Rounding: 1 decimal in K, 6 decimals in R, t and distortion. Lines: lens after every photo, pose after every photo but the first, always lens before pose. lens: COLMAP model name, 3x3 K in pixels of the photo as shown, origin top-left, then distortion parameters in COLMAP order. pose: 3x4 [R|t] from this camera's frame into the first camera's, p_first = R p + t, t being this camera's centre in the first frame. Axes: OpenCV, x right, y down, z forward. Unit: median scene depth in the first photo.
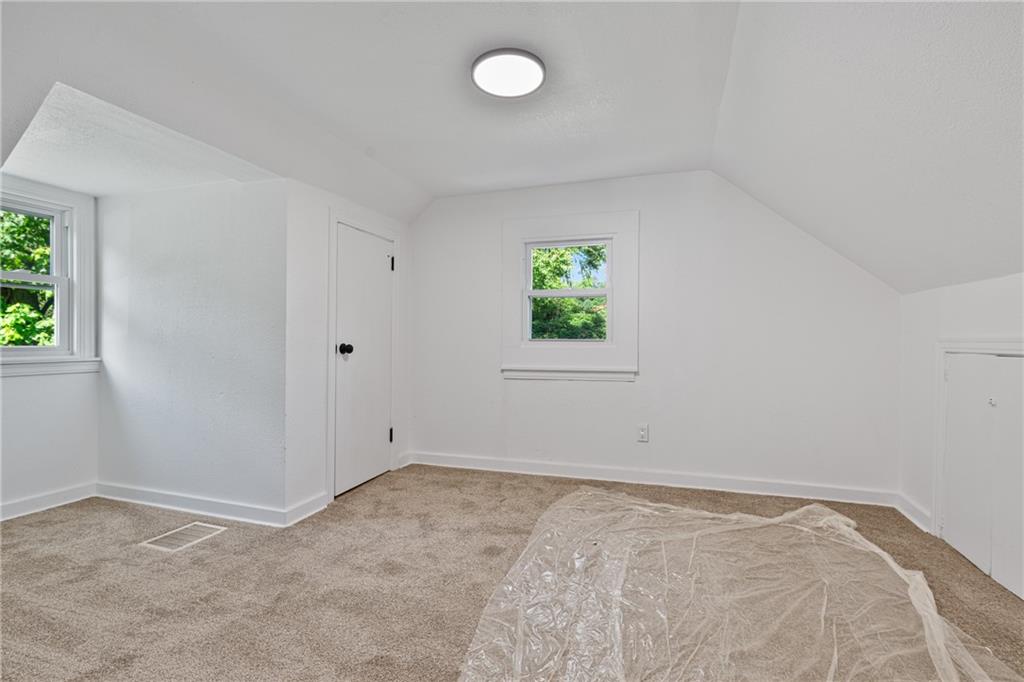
lens RADIAL K [[463.7, 0, 515.1], [0, 463.7, 341.1], [0, 0, 1]] dist [0.001992, 0.001037]
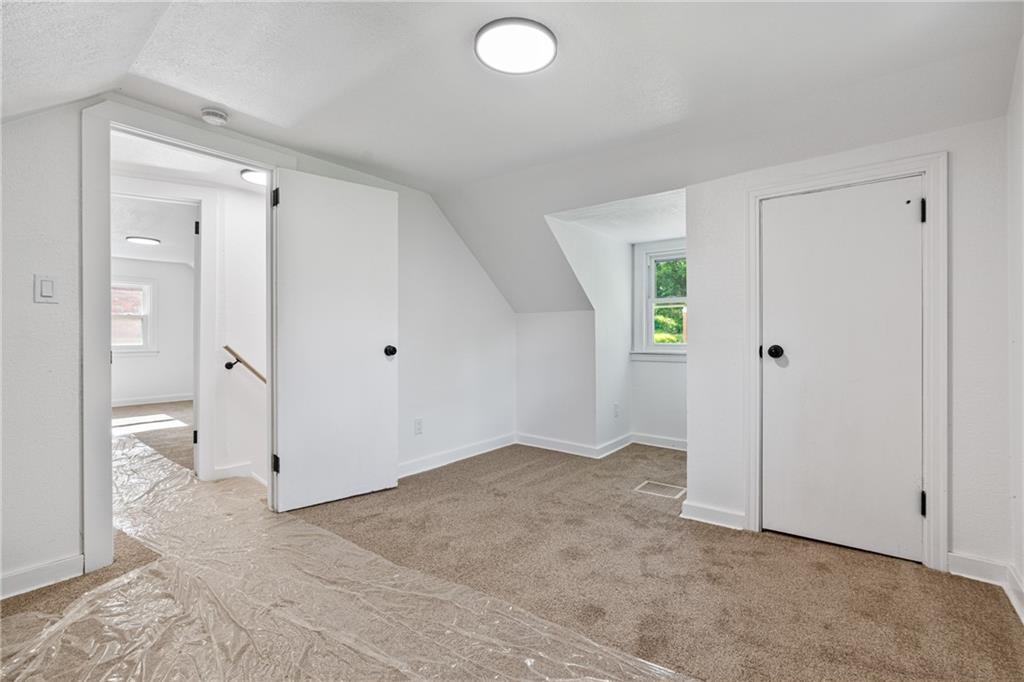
lens RADIAL K [[463.7, 0, 517.6], [0, 463.7, 337.2], [0, 0, 1]] dist [0.001992, 0.001037]
pose [[-0.320529, 0.002658, -0.947235, 0.658817], [0.002778, 0.999994, 0.001866, -0.015973], [0.947234, -0.002034, -0.320535, 1.020567]]
